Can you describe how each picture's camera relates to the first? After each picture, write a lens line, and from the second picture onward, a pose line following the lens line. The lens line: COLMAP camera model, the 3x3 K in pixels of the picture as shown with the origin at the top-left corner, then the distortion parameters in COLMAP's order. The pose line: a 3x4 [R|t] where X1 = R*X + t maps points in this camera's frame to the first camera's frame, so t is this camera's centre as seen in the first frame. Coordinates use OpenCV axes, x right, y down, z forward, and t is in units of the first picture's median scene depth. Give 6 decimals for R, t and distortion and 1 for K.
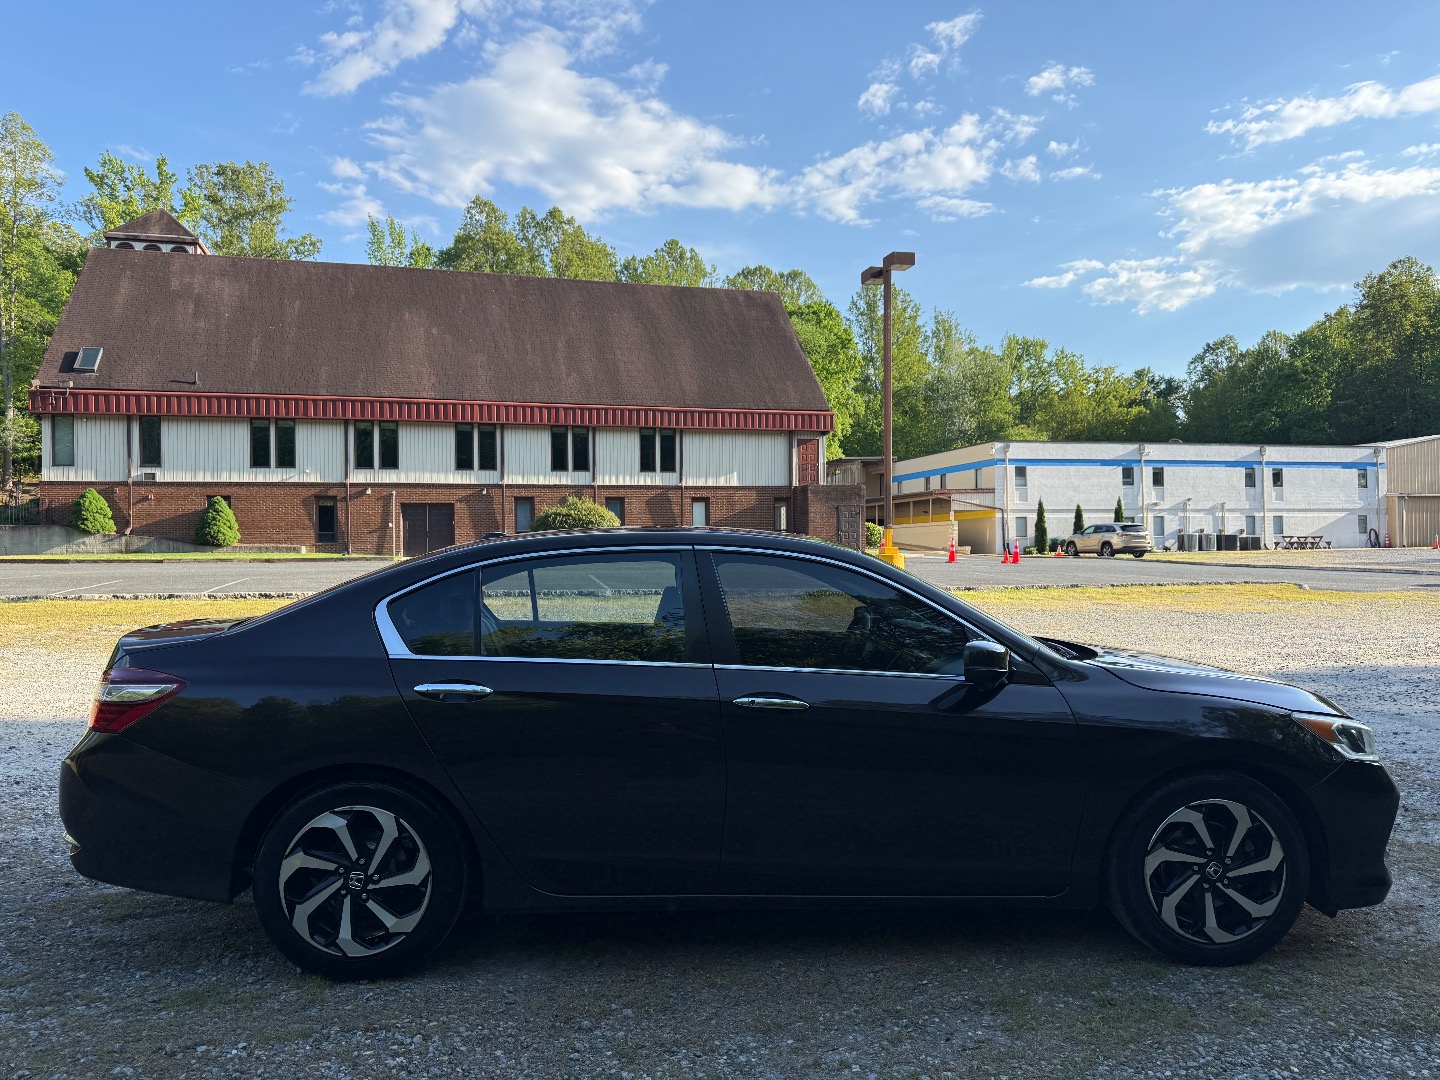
lens RADIAL K [[1027.4, 0, 719.2], [0, 1027.4, 542.1], [0, 0, 1]] dist [-0.002667, -0.005447]
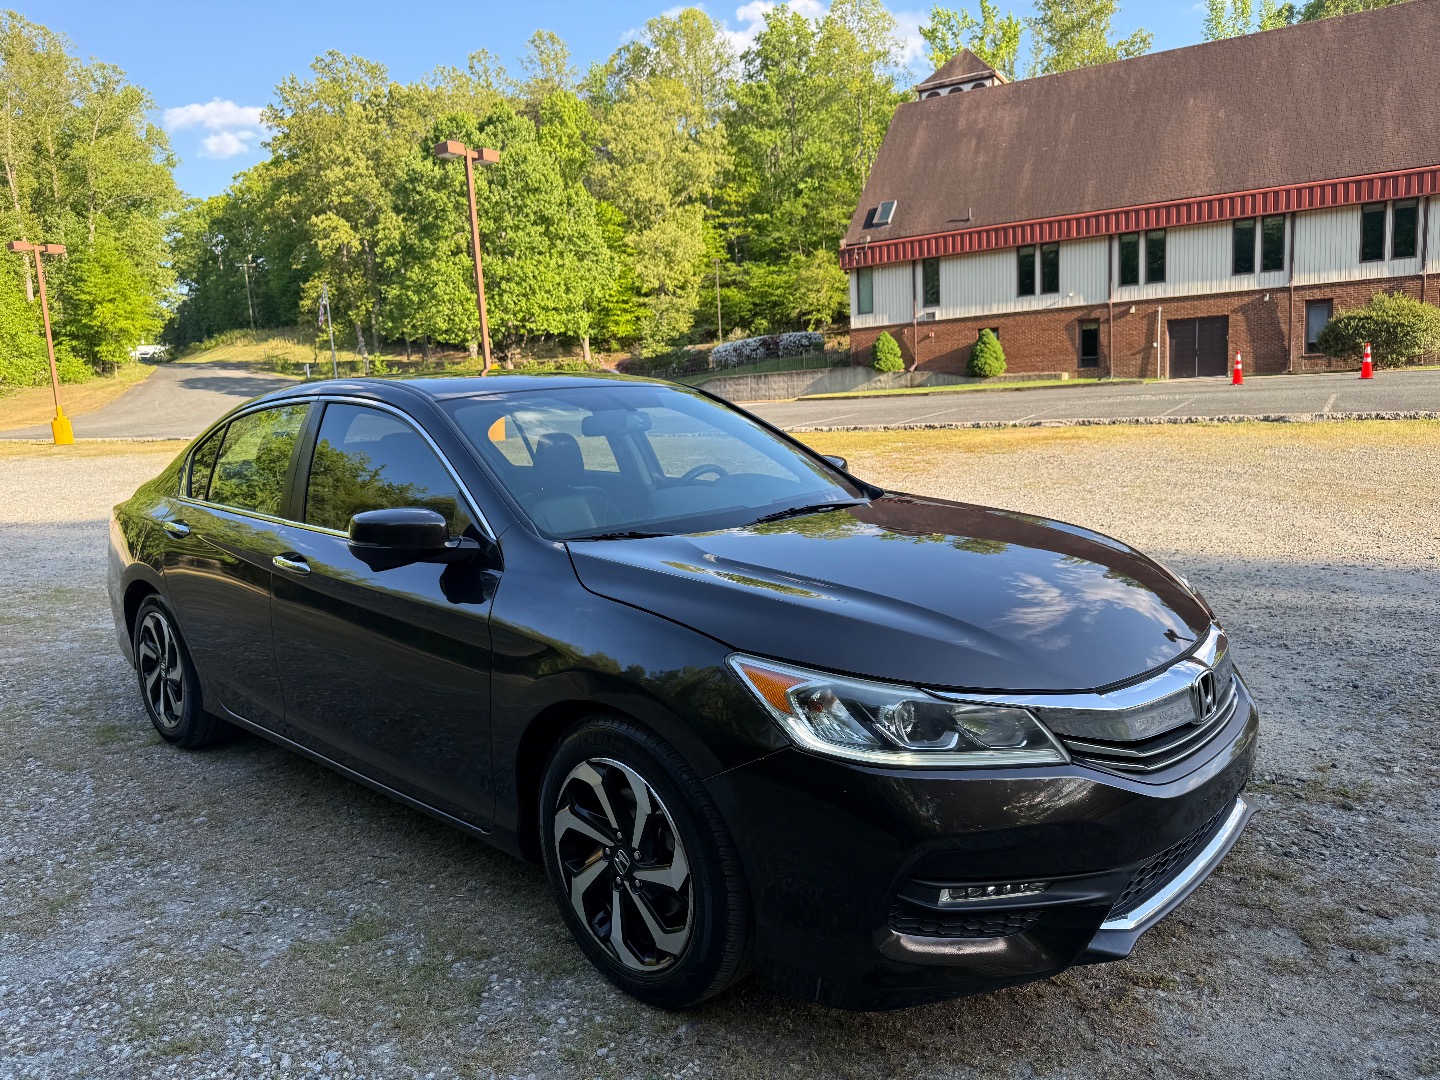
lens RADIAL K [[1039.5, 0, 720.0], [0, 1039.5, 540.0], [0, 0, 1]] dist [-0.004522, -0.008503]
pose [[0.686488, 0.064252, -0.724297, 0.089614], [0.057199, 0.988230, 0.141879, 0.001802], [0.724888, -0.138827, 0.674733, 0.055354]]
